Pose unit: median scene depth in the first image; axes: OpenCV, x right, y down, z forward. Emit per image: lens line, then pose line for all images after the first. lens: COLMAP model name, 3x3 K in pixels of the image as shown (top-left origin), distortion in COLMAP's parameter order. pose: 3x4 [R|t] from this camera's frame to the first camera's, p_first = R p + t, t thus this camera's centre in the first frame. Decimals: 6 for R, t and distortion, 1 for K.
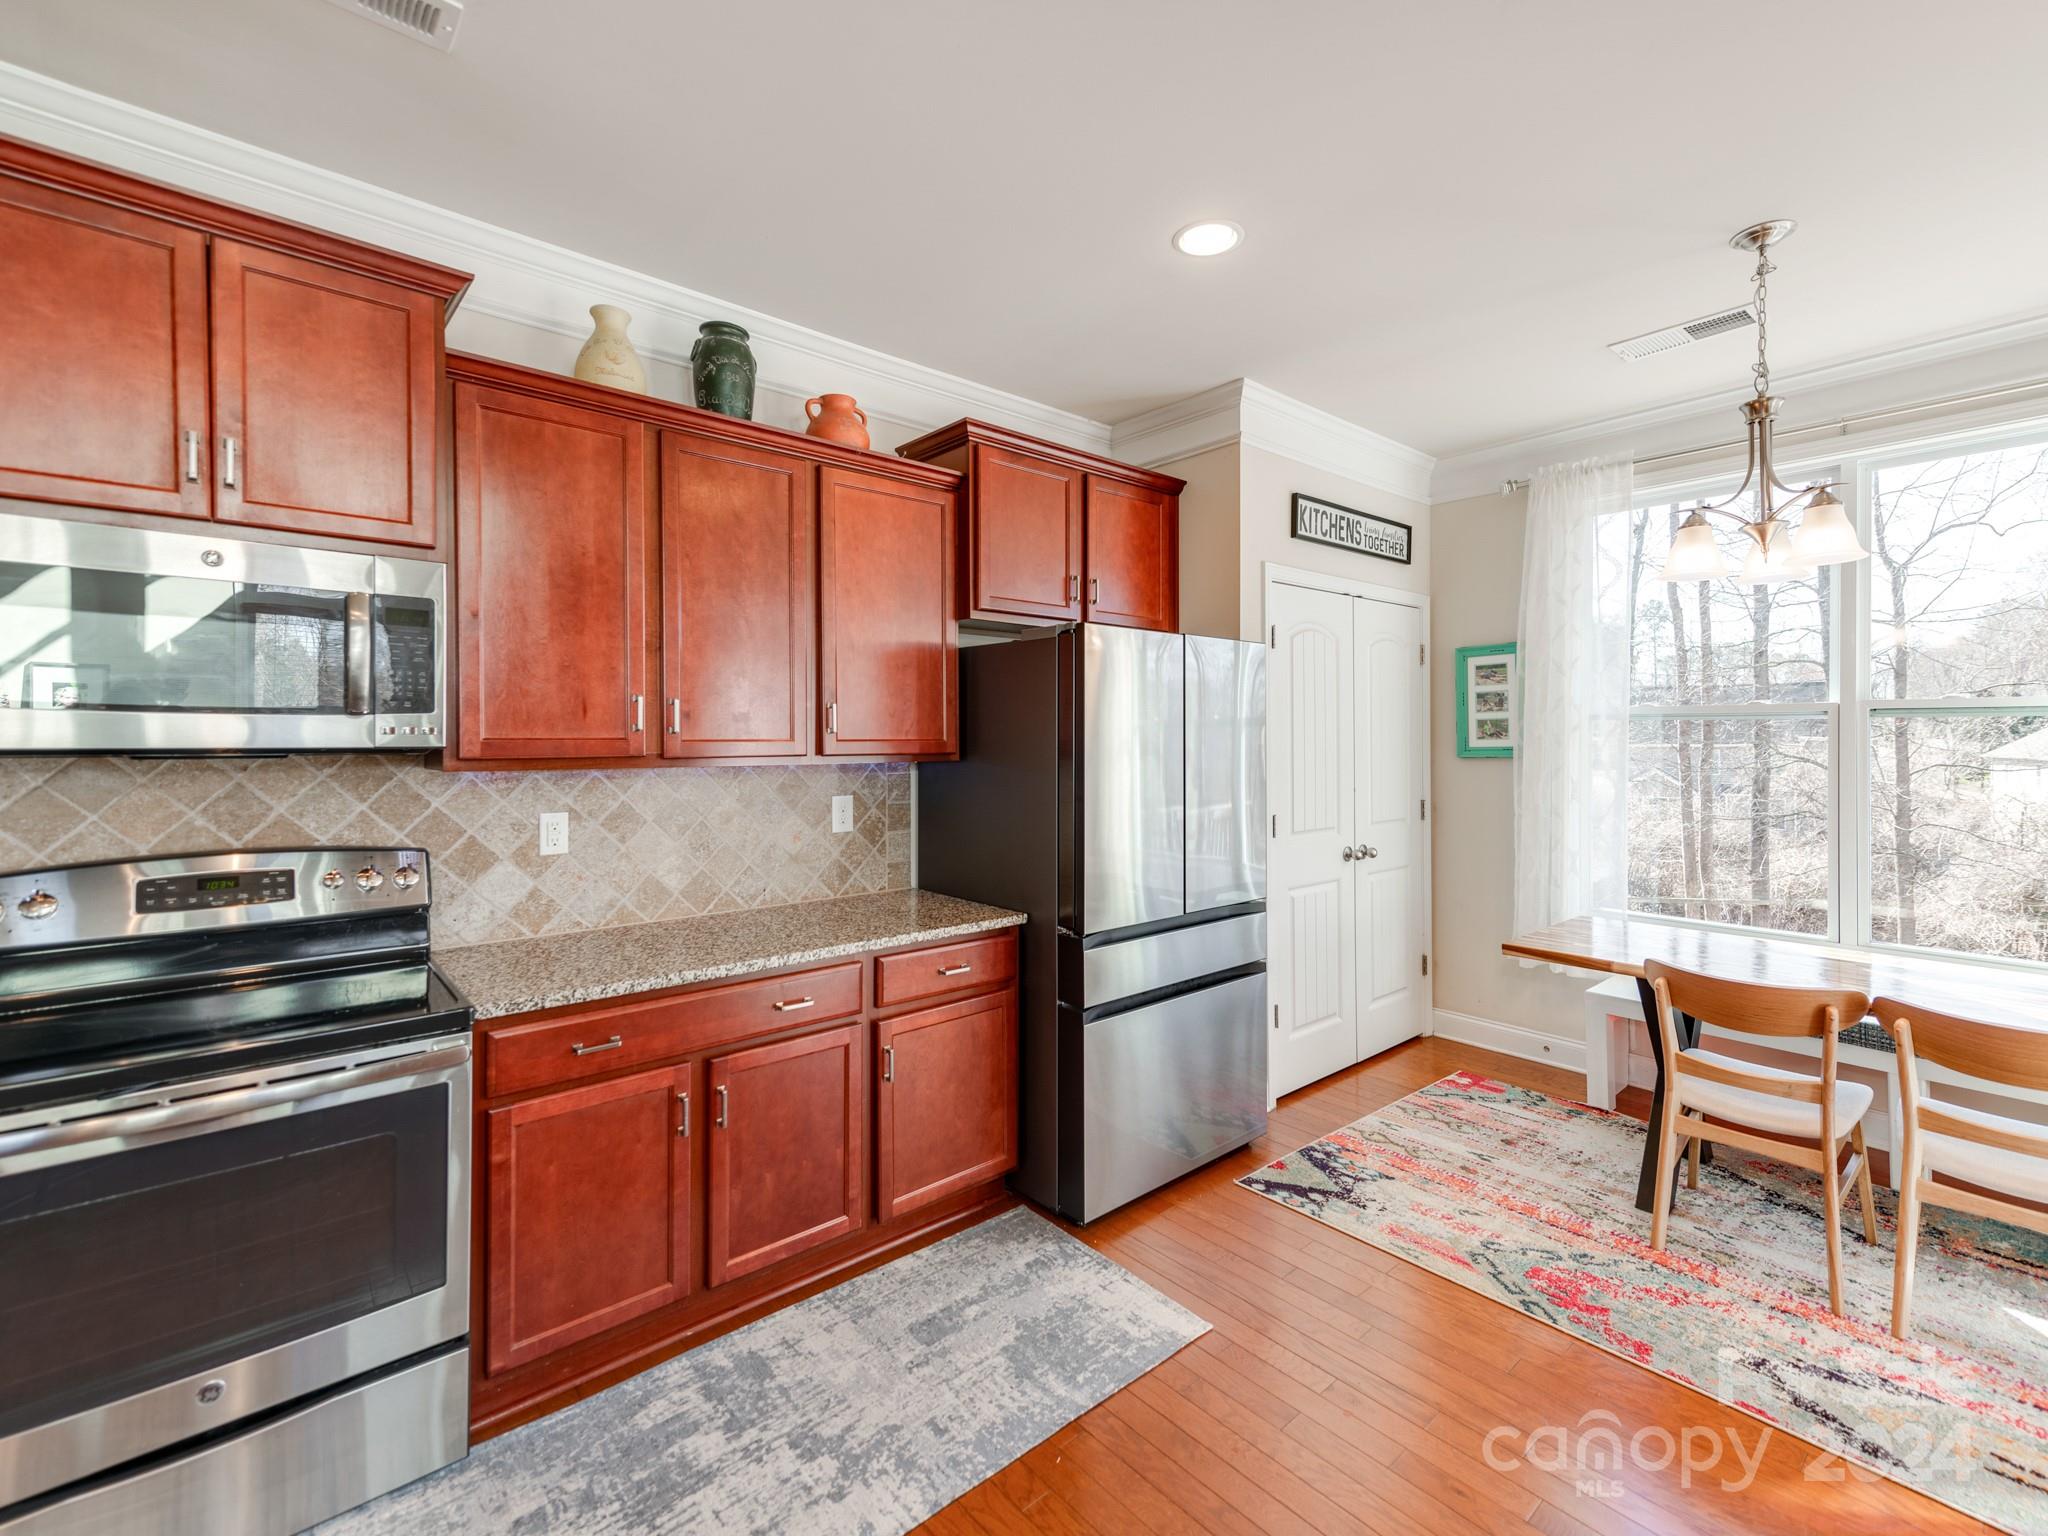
lens RADIAL K [[907.8, 0, 1056.0], [0, 907.8, 739.5], [0, 0, 1]] dist [0.021229, -0.003934]
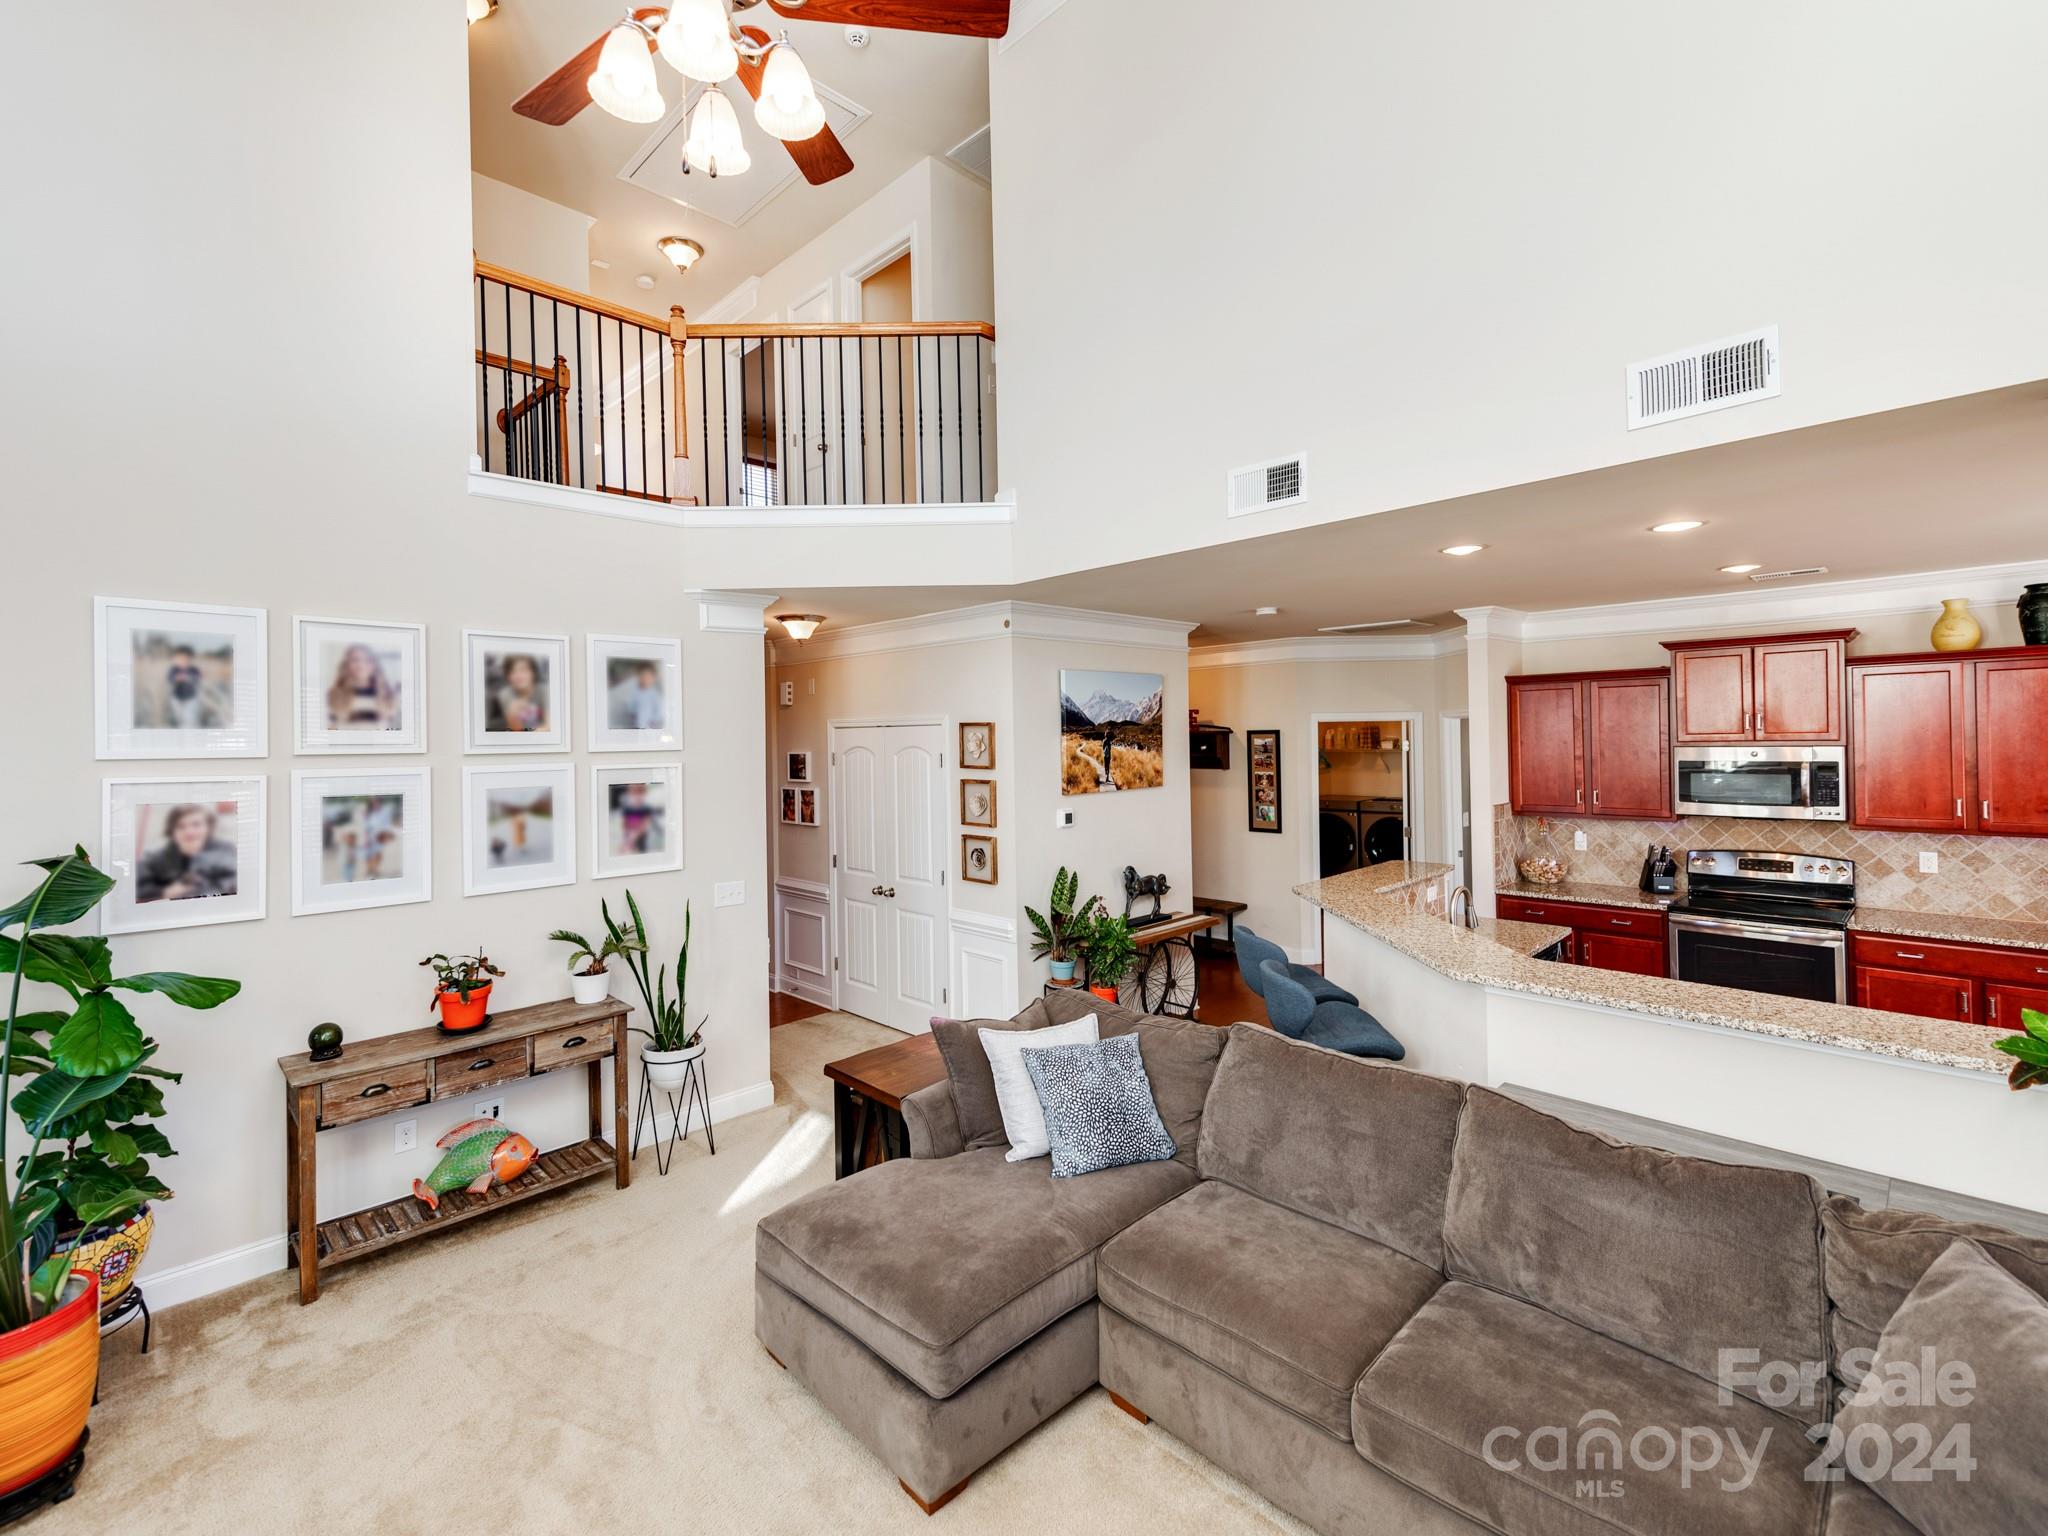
lens RADIAL K [[907.8, 0, 996.4], [0, 907.8, 737.9], [0, 0, 1]] dist [0.021229, -0.003934]
pose [[0.030495, -0.000256, -0.999535, 1.268046], [0.020284, 0.999794, 0.000363, -0.190619], [0.999329, -0.020286, 0.030494, -0.987209]]
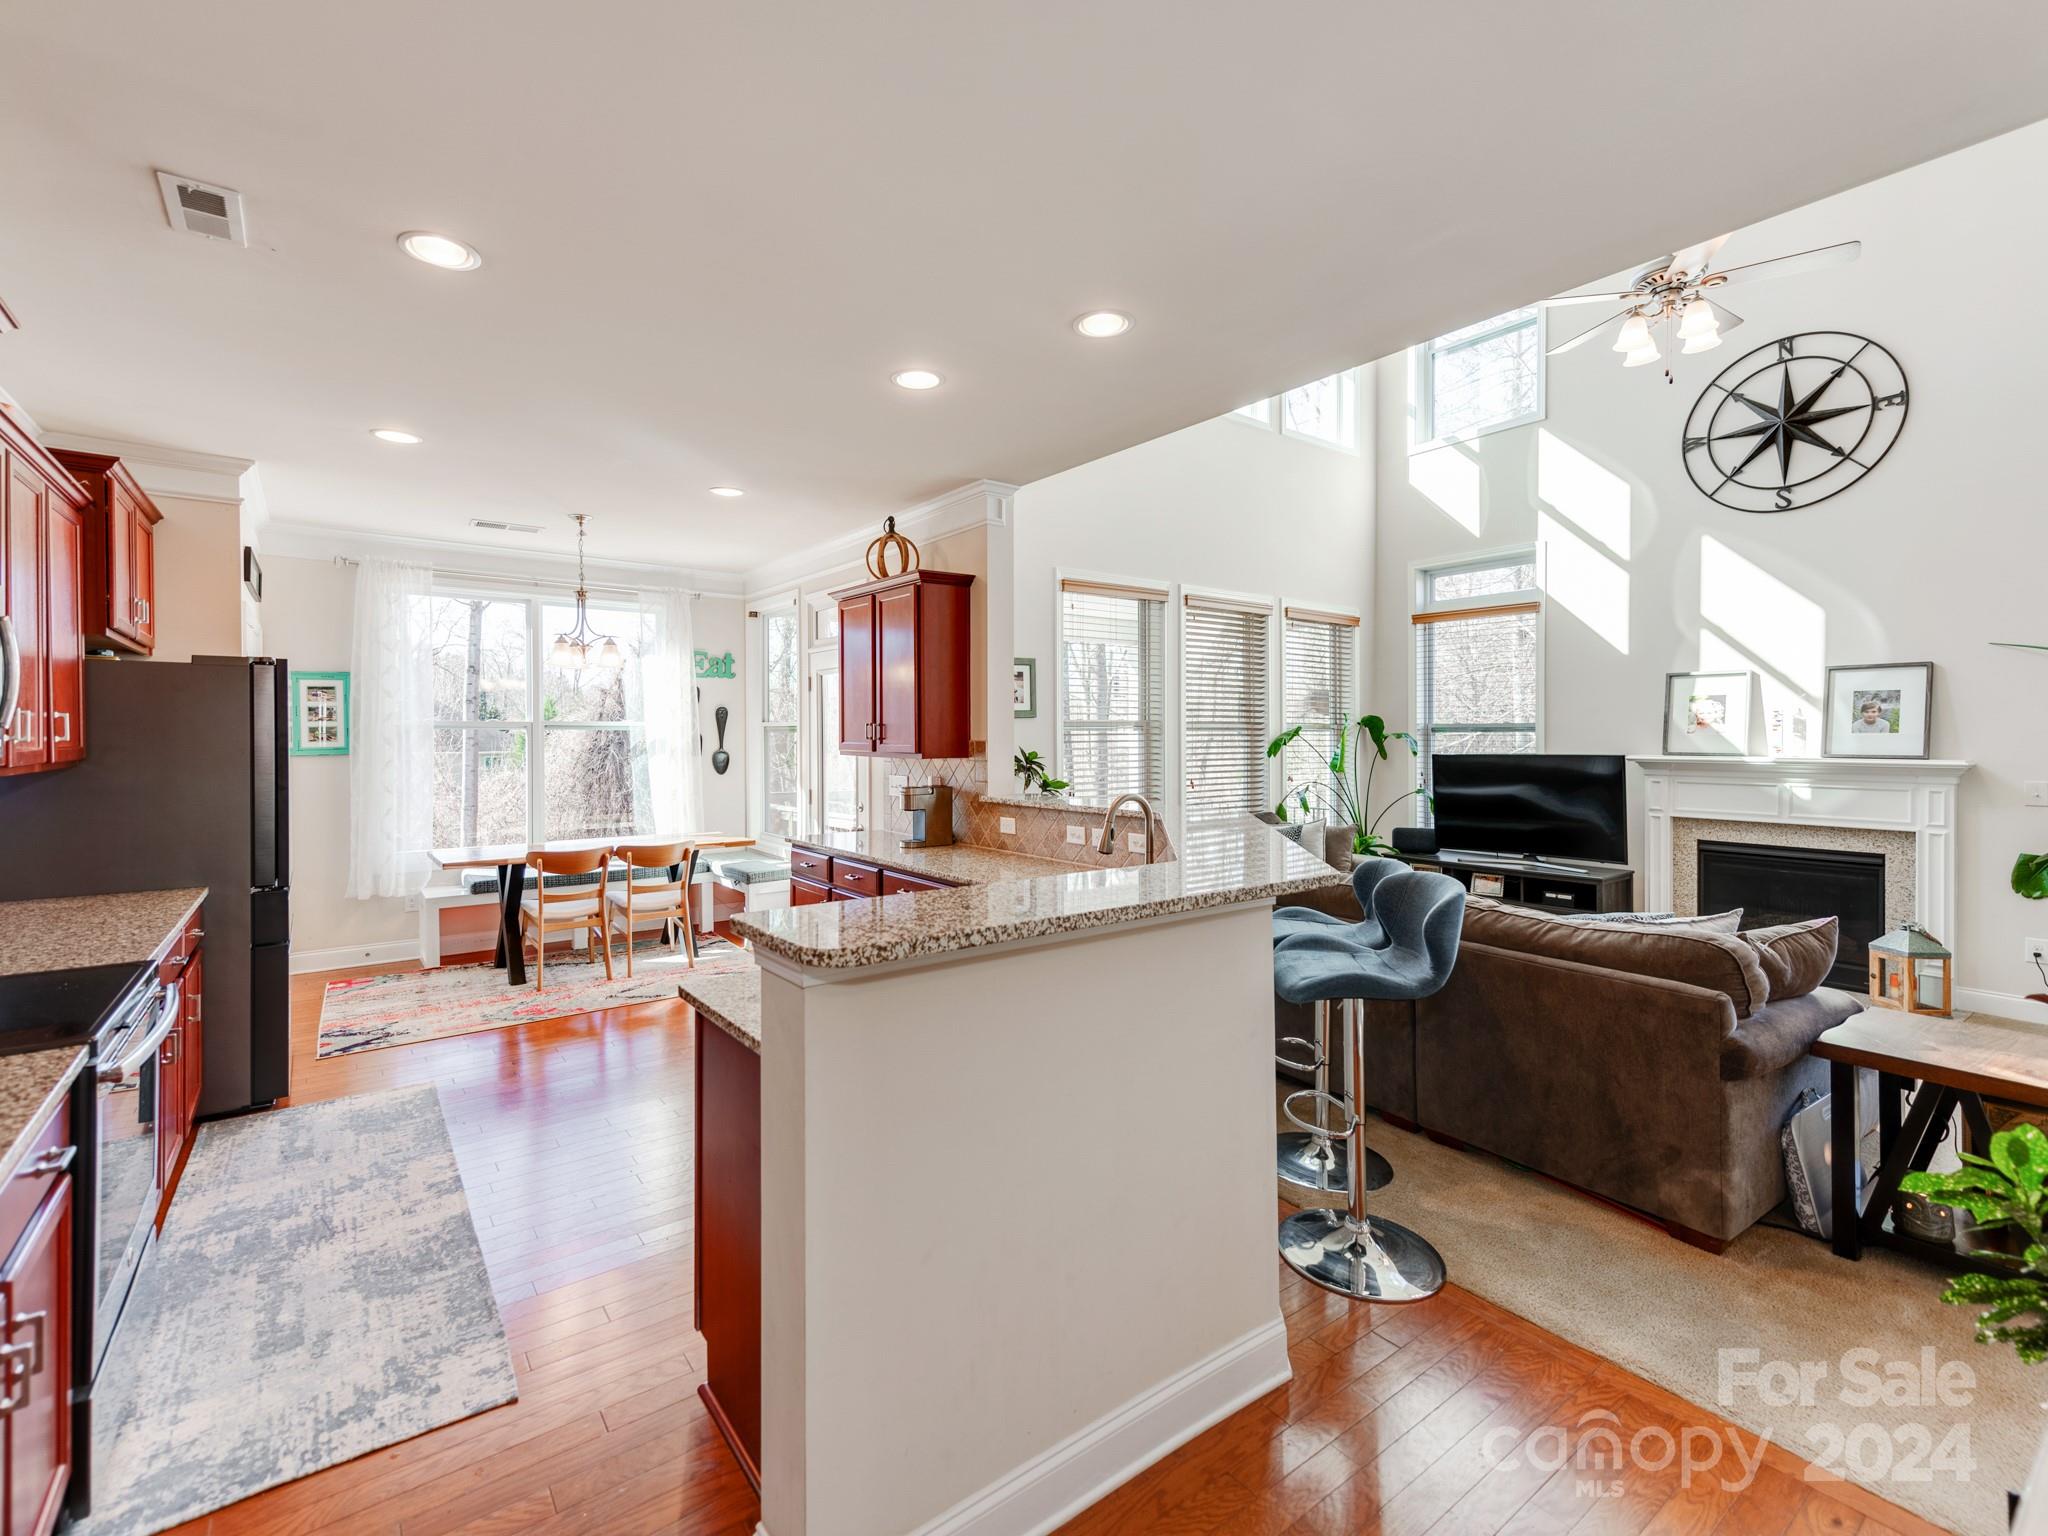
lens RADIAL K [[907.8, 0, 985.0], [0, 907.8, 738.2], [0, 0, 1]] dist [0.021229, -0.003934]
pose [[0.103284, -0.003601, 0.994645, -1.168670], [0.003073, 0.999990, 0.003301, -0.010691], [-0.994647, 0.002715, 0.103294, -0.180534]]
